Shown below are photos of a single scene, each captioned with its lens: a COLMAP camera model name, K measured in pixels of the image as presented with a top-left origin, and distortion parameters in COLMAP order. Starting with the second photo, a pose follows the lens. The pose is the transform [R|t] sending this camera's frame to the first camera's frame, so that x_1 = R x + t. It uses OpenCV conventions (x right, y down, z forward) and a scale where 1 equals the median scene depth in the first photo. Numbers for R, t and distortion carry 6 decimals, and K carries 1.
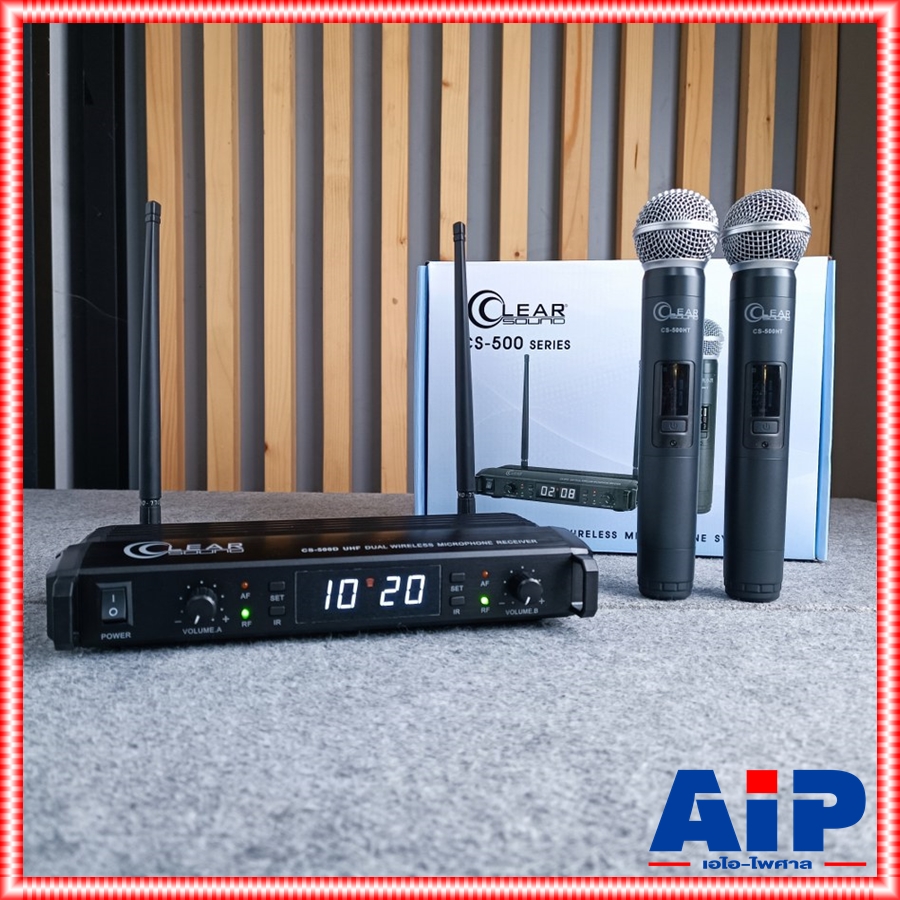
lens RADIAL K [[832.5, 0, 450.0], [0, 832.5, 450.0], [0, 0, 1]] dist [0.010938, 0.020364]
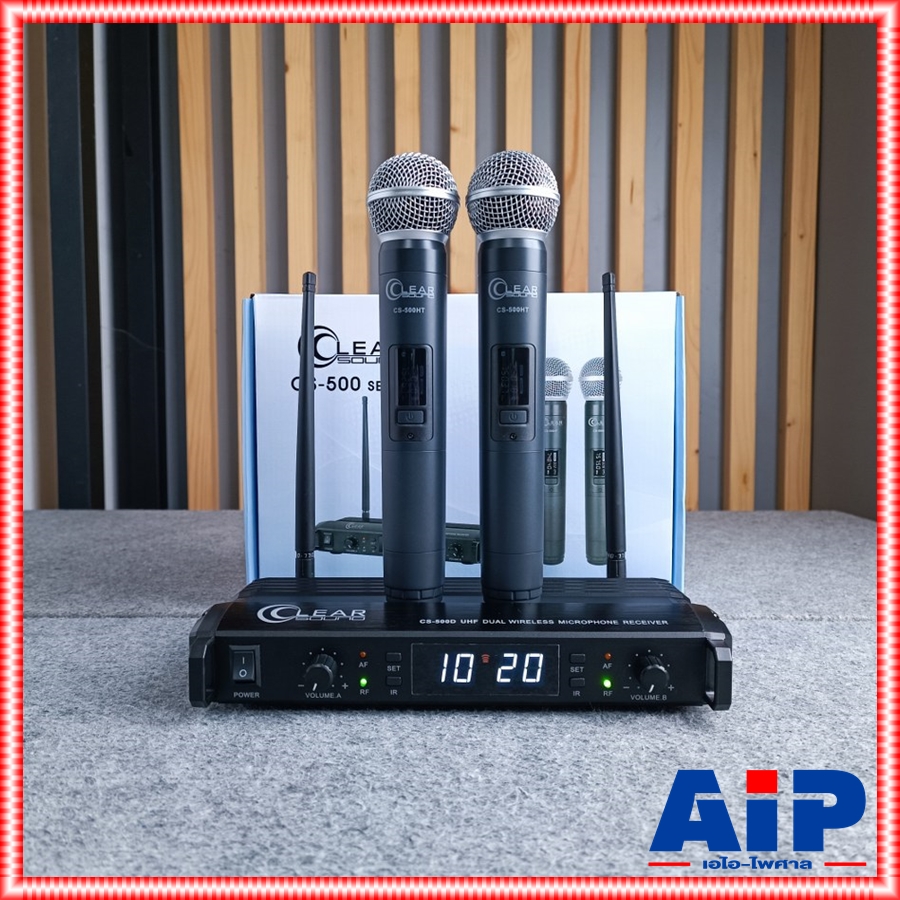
lens RADIAL K [[839.0, 0, 450.0], [0, 839.0, 450.0], [0, 0, 1]] dist [0.001513, 0.019186]
pose [[0.999438, -0.012990, -0.030917, 0.084802], [0.012978, 0.999916, -0.000607, -0.102142], [0.030922, 0.000206, 0.999522, -0.408747]]
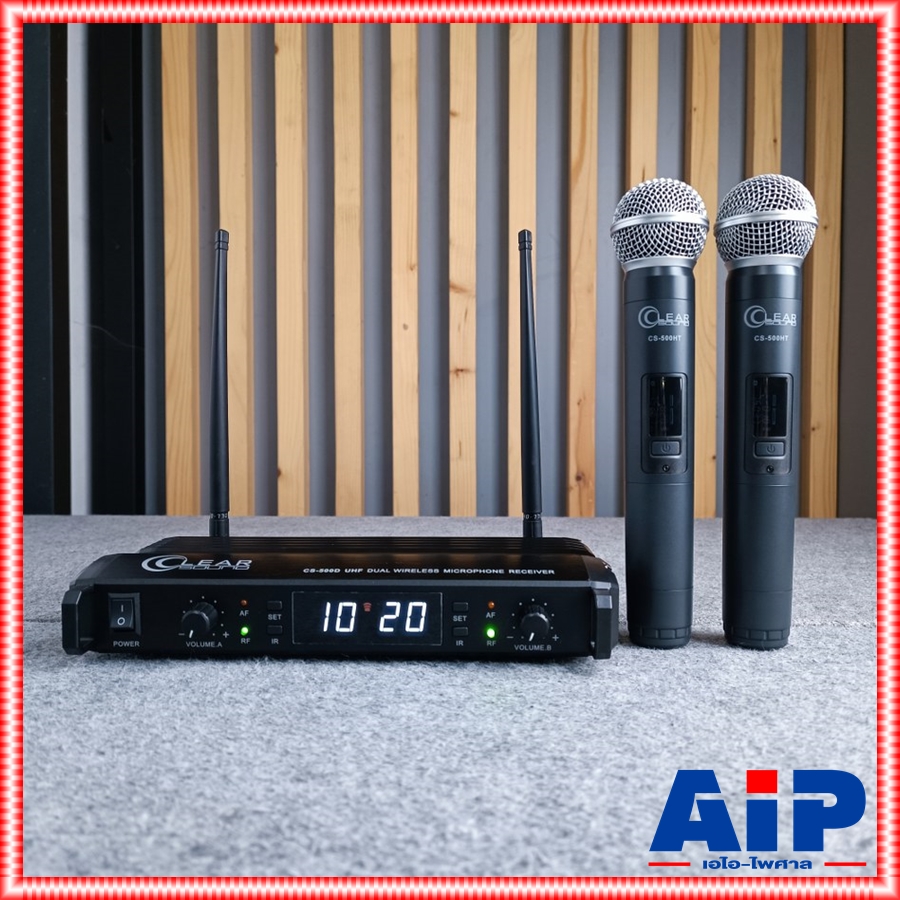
lens RADIAL K [[834.0, 0, 450.8], [0, 834.0, 450.9], [0, 0, 1]] dist [0.025547, -0.017832]
pose [[0.999451, -0.010536, -0.031406, 0.090538], [0.009533, 0.999445, -0.031921, 0.021639], [0.031725, 0.031604, 0.998997, -0.027465]]
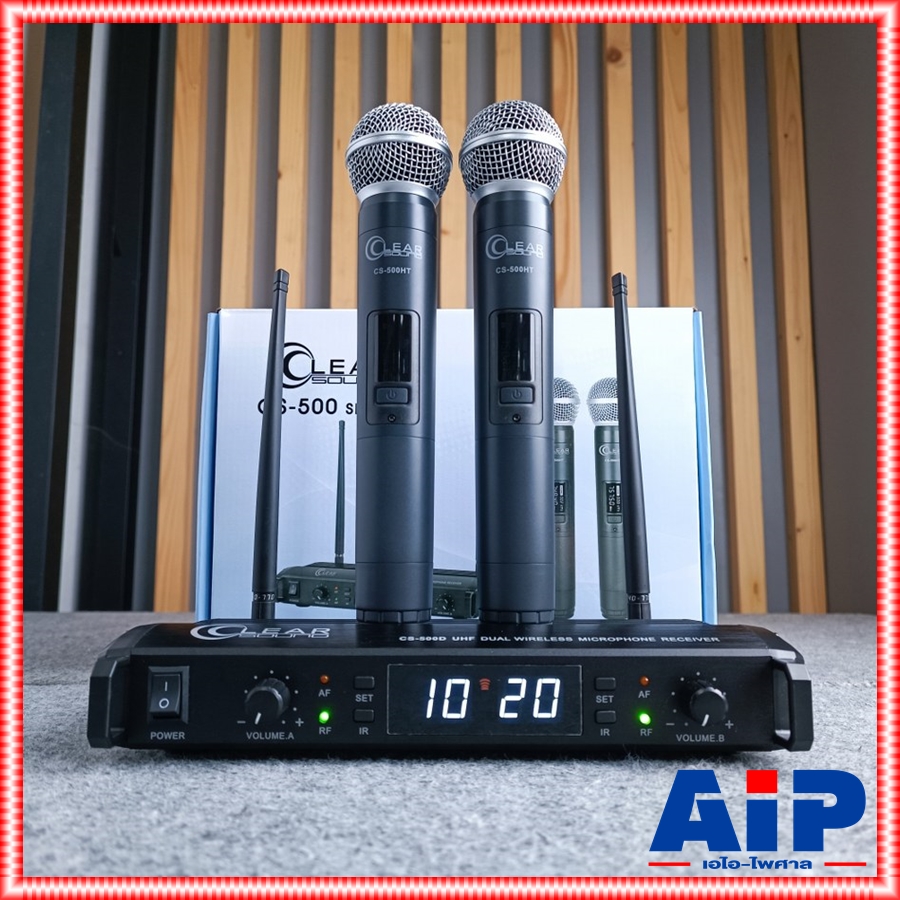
lens RADIAL K [[839.0, 0, 450.0], [0, 839.0, 450.0], [0, 0, 1]] dist [0.001513, 0.019186]
pose [[0.999795, -0.012918, -0.015611, 0.071662], [0.009916, 0.983792, -0.179039, 0.158649], [0.017671, 0.178848, 0.983718, -0.093423]]
